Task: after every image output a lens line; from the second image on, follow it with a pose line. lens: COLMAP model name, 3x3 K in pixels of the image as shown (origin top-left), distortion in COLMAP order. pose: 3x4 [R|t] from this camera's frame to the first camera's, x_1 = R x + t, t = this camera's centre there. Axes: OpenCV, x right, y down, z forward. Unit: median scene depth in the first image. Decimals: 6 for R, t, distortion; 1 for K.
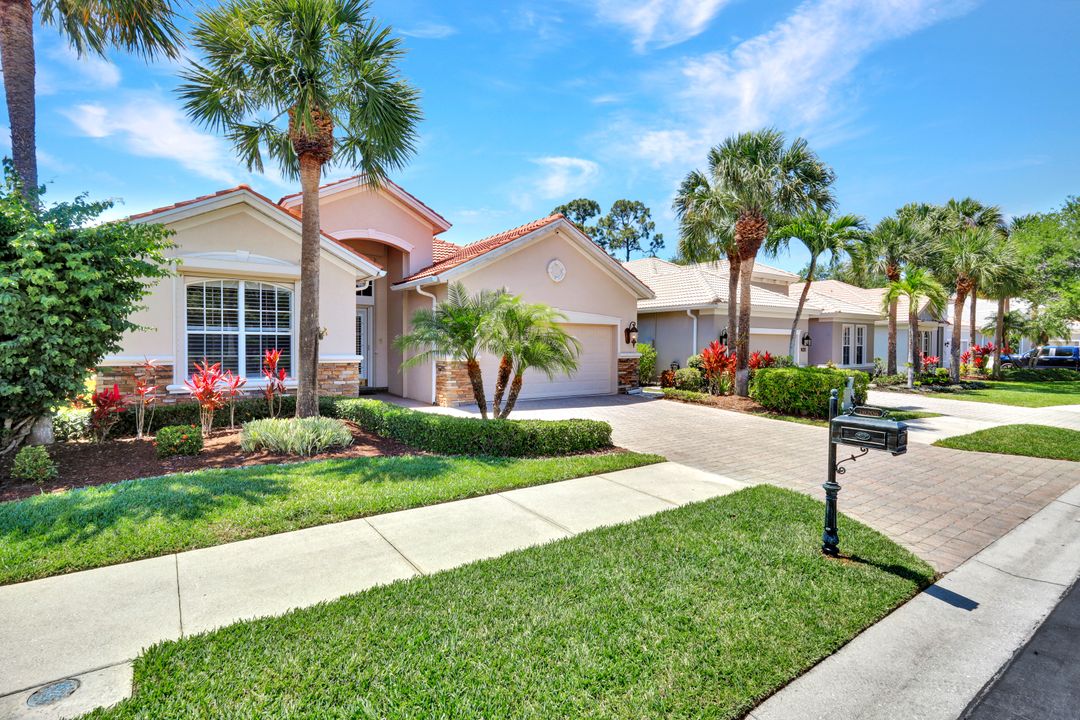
lens RADIAL K [[521.9, 0, 540.0], [0, 521.9, 360.0], [0, 0, 1]] dist [0.000200, -0.000044]
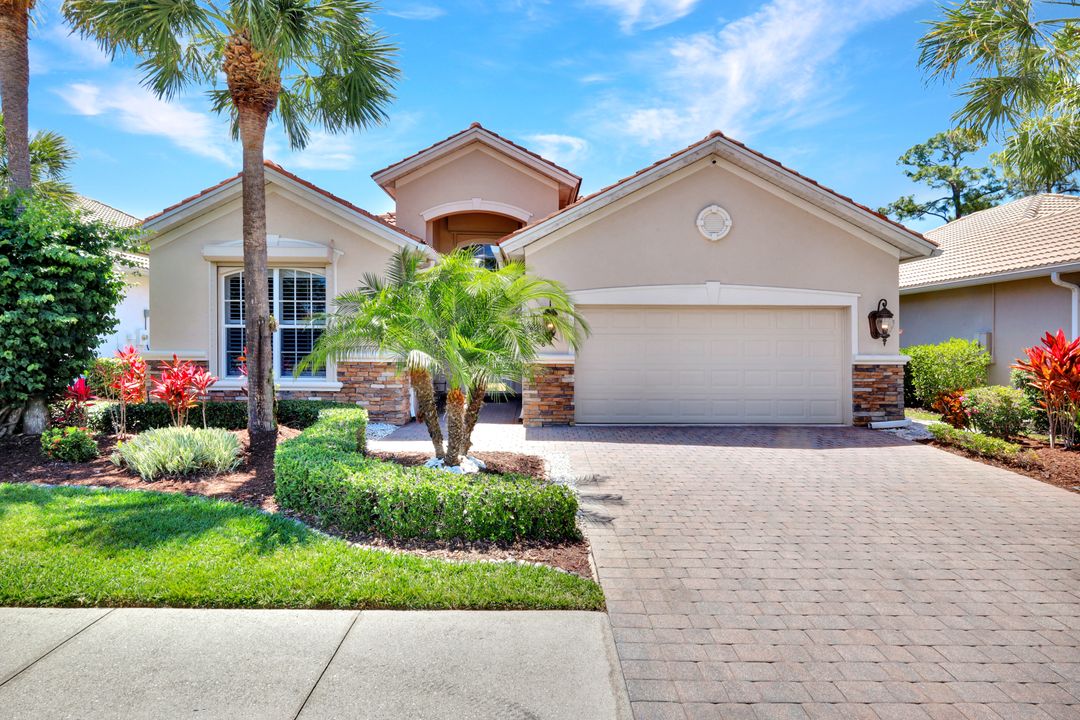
lens RADIAL K [[571.0, 0, 538.2], [0, 571.0, 338.4], [0, 0, 1]] dist [-0.005176, -0.000628]
pose [[0.812827, -0.004337, -0.582489, 0.269551], [-0.018255, 0.999291, -0.032914, -0.005164], [0.582219, 0.037387, 0.812172, 0.336406]]
